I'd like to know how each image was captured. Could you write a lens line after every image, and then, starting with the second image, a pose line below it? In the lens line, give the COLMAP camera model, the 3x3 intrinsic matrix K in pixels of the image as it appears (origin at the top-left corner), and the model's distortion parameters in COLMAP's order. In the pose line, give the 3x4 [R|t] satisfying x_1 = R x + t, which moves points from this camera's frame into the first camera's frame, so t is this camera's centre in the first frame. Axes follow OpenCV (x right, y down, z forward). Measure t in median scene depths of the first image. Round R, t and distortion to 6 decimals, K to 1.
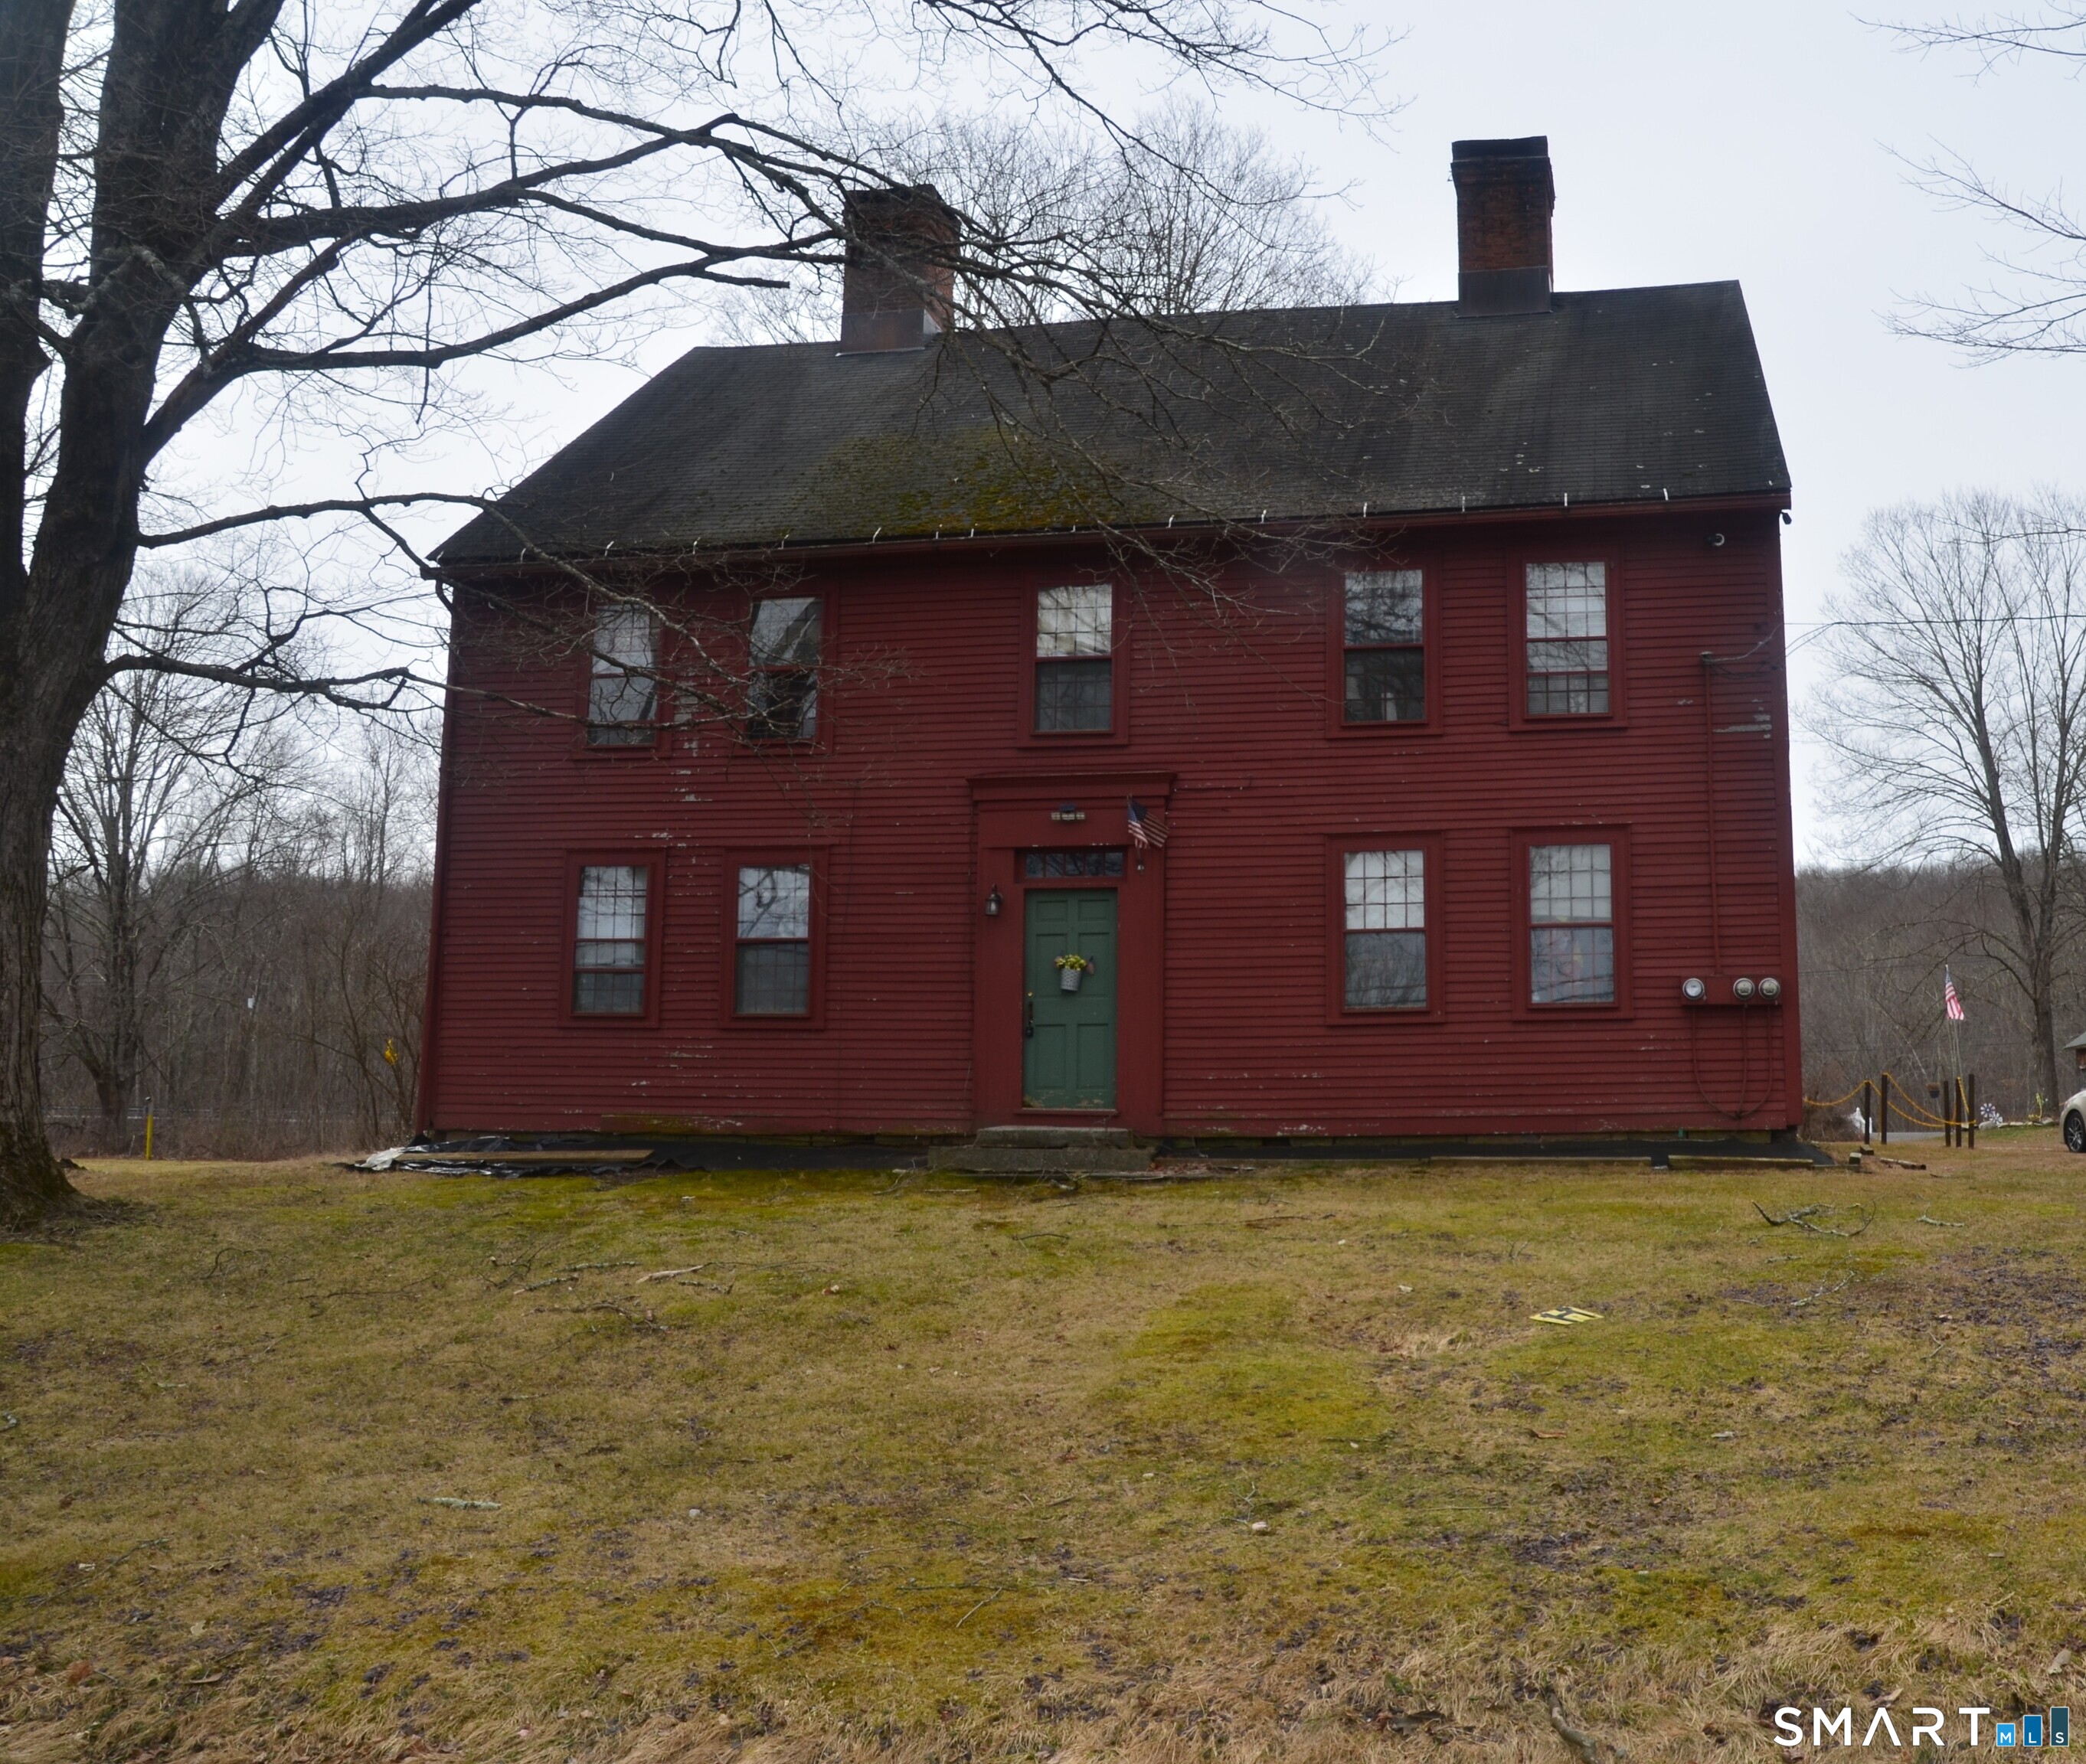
lens RADIAL K [[2169.3, 0, 1044.7], [0, 2169.3, 889.8], [0, 0, 1]] dist [-0.104399, 0.000000]
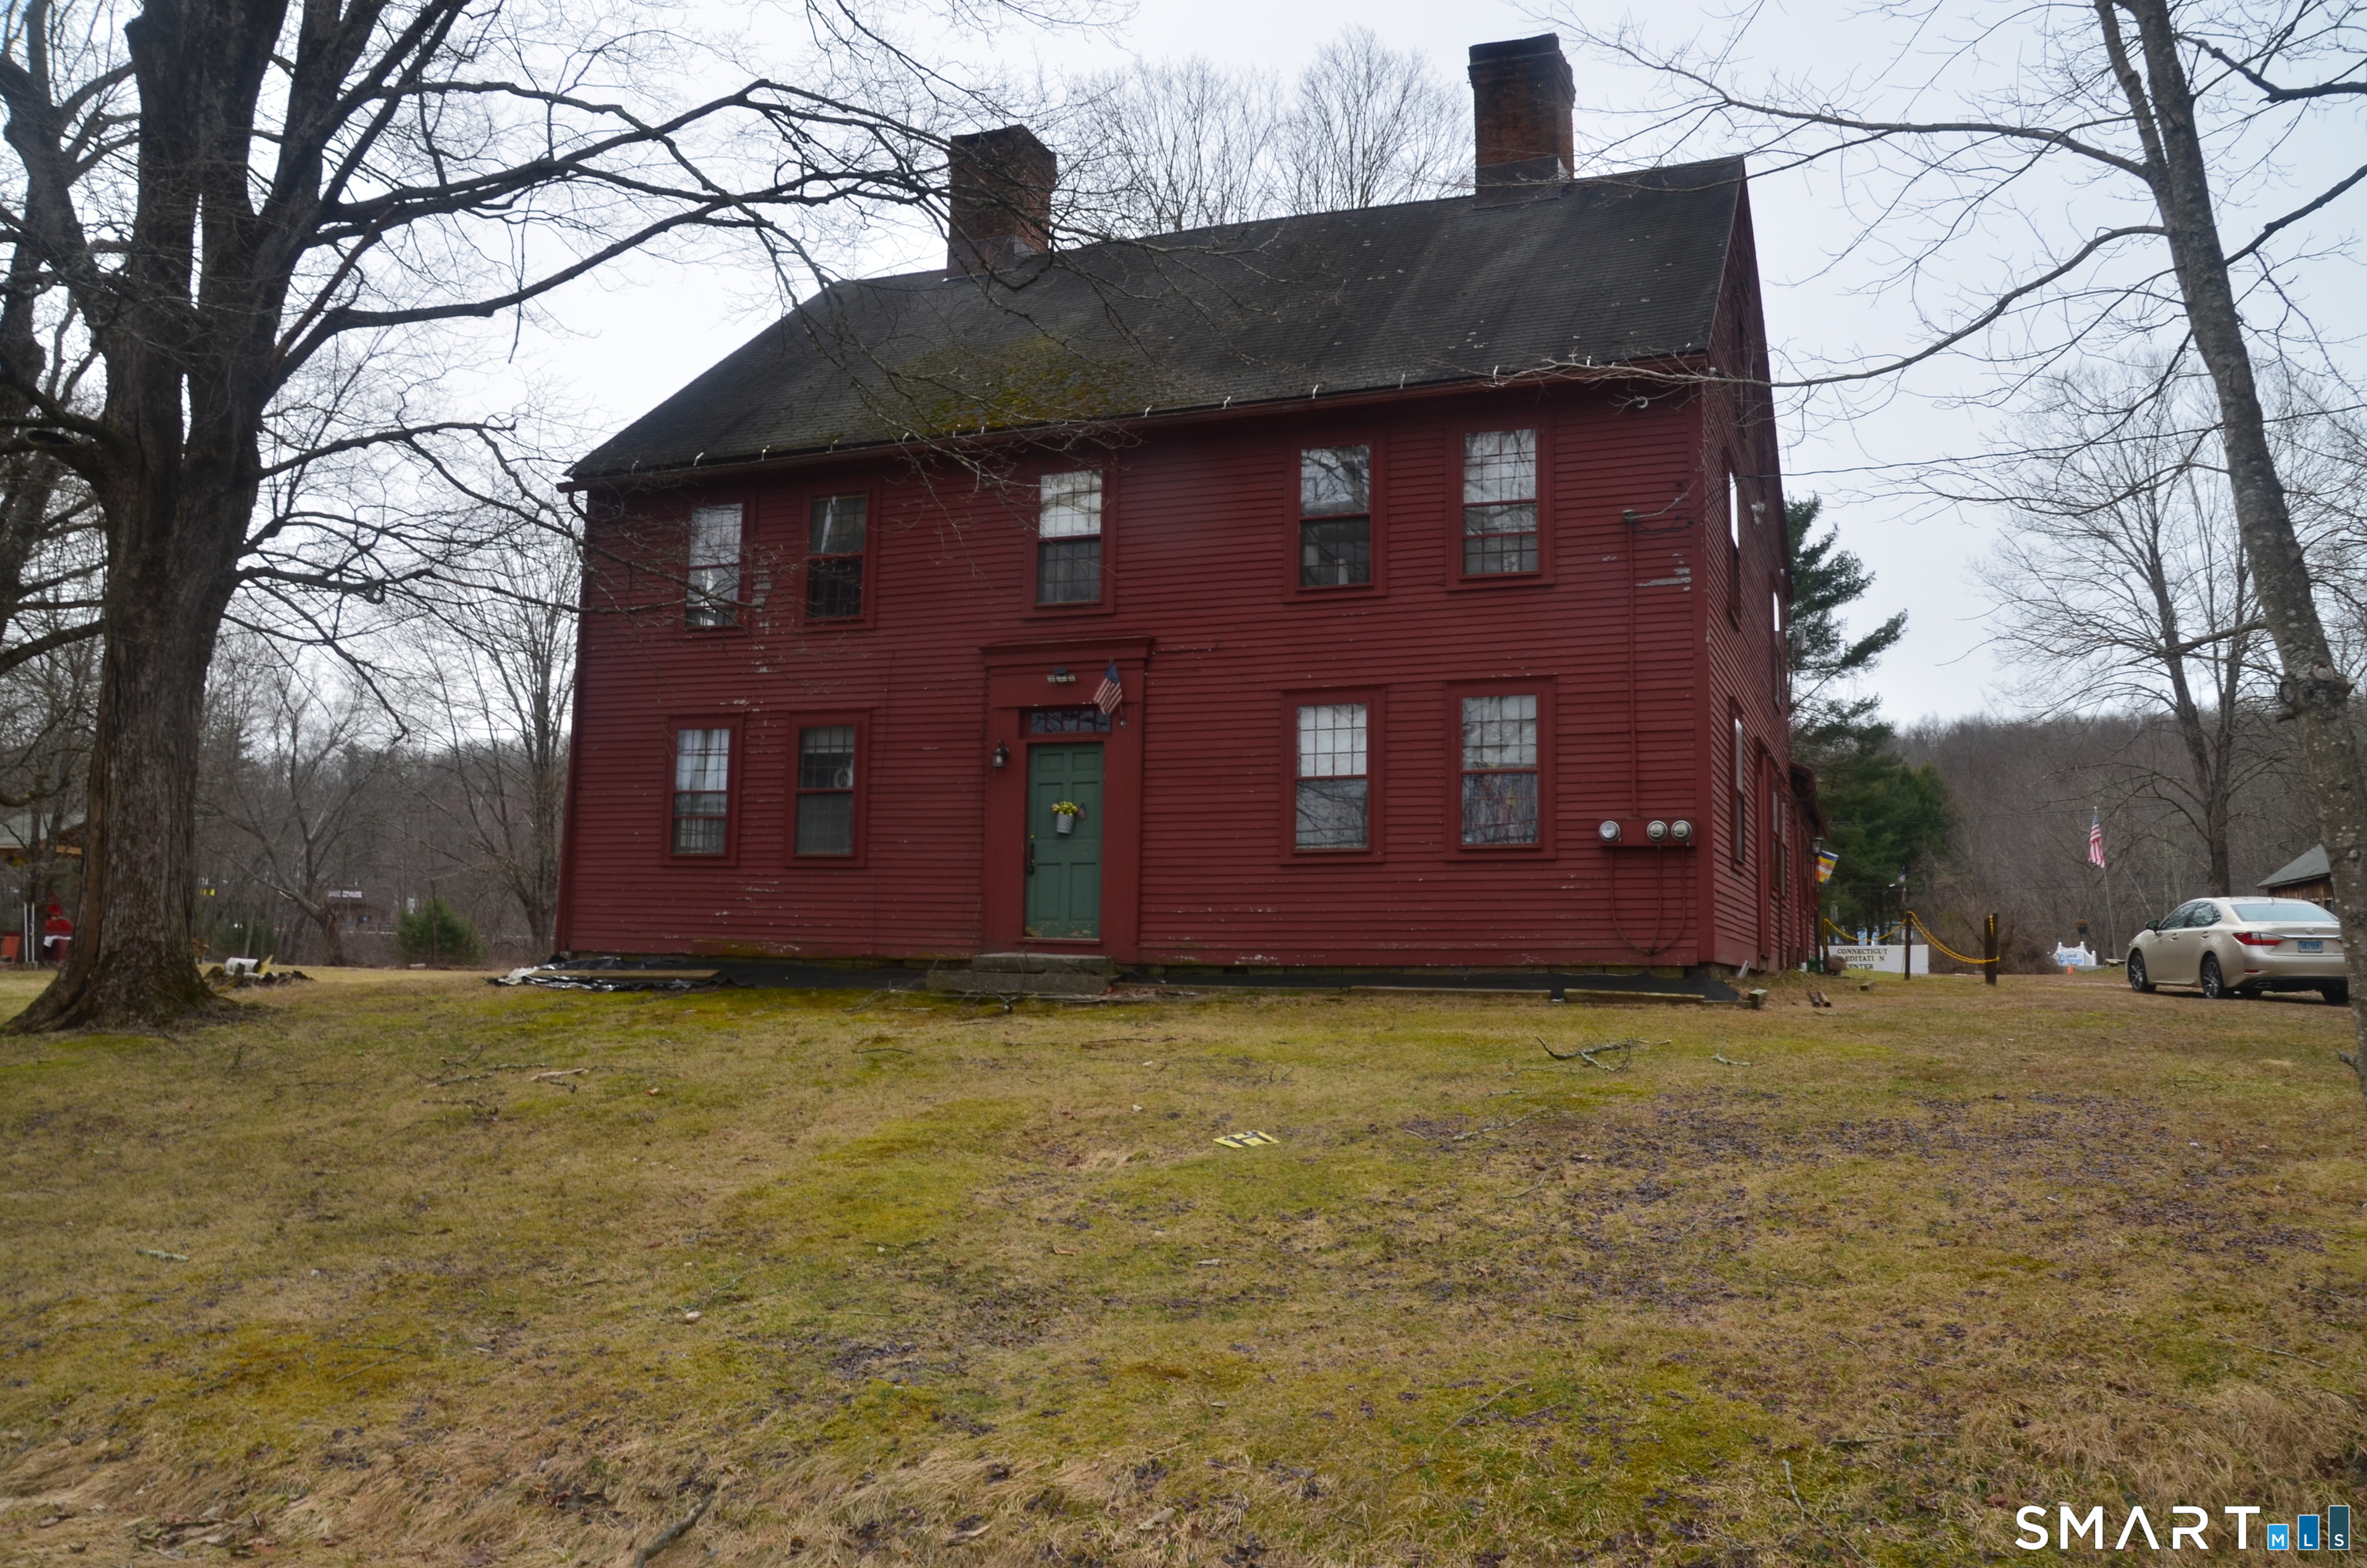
lens RADIAL K [[1867.4, 0, 1183.5], [0, 1867.4, 795.2], [0, 0, 1]] dist [-0.106492, 0.005265]
pose [[0.978416, -0.006785, -0.206534, 0.275988], [0.012191, 0.999615, 0.024911, 0.003154], [0.206286, -0.026891, 0.978122, 0.065028]]
